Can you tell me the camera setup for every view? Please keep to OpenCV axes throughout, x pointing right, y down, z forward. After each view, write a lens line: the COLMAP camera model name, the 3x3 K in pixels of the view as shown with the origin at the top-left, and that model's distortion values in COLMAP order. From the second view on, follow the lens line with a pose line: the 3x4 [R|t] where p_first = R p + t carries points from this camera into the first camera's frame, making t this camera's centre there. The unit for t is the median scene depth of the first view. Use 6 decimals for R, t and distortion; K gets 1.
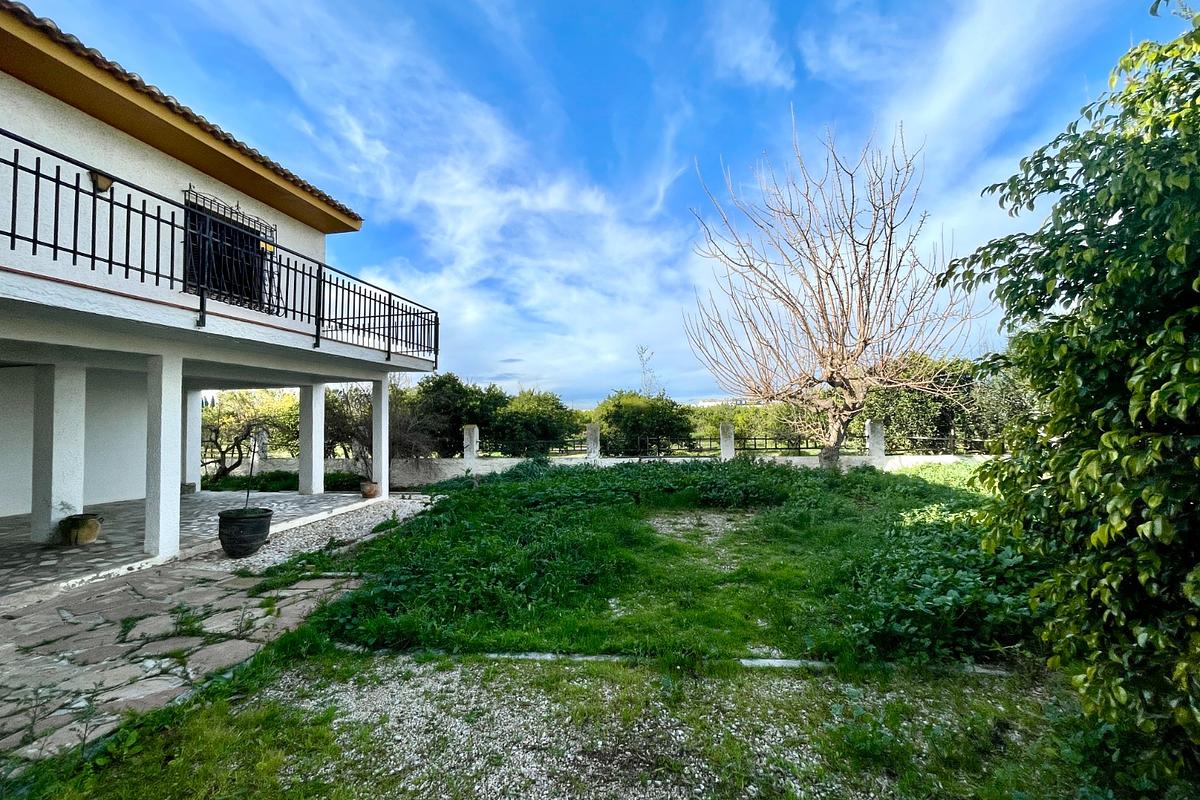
lens RADIAL K [[483.1, 0, 595.1], [0, 483.1, 401.6], [0, 0, 1]] dist [0.001209, -0.000354]
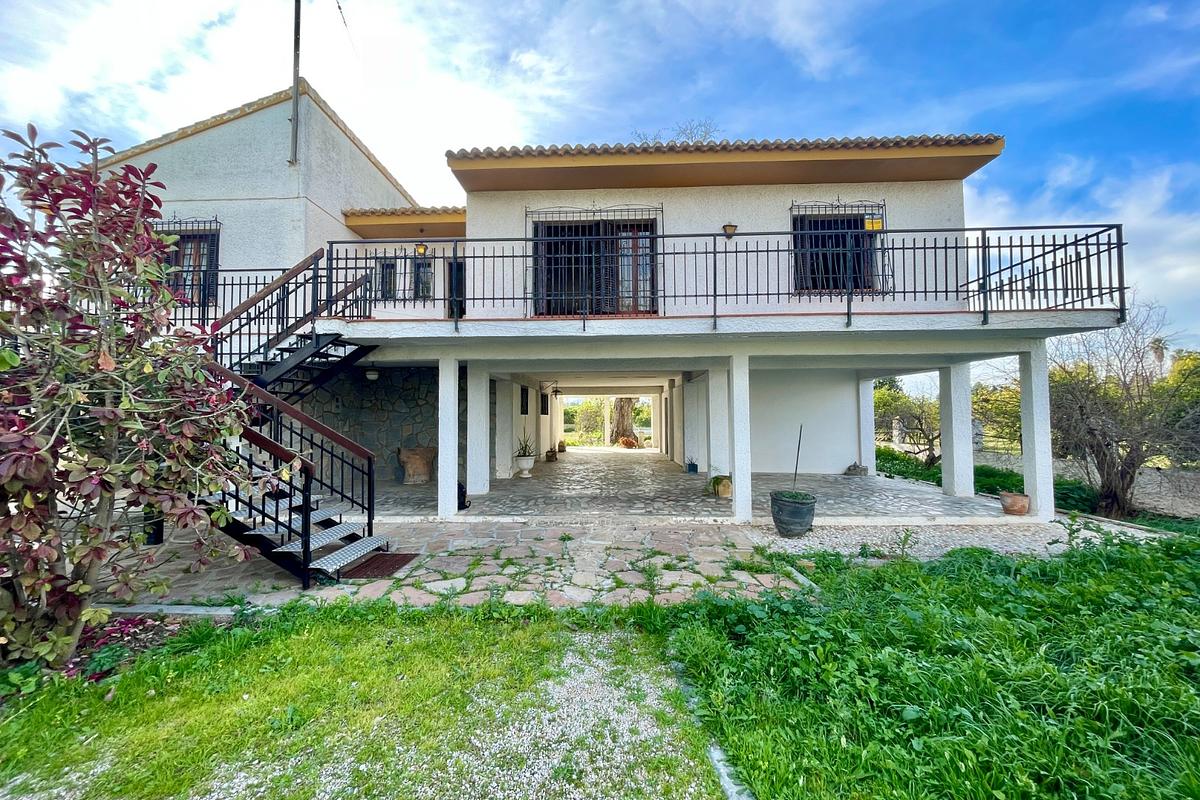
lens RADIAL K [[483.1, 0, 595.2], [0, 483.1, 399.9], [0, 0, 1]] dist [0.001209, -0.000354]
pose [[0.143131, -0.016802, -0.989561, 0.327641], [0.036050, 0.999281, -0.011752, 0.022908], [0.989047, -0.033992, 0.143634, 0.556324]]
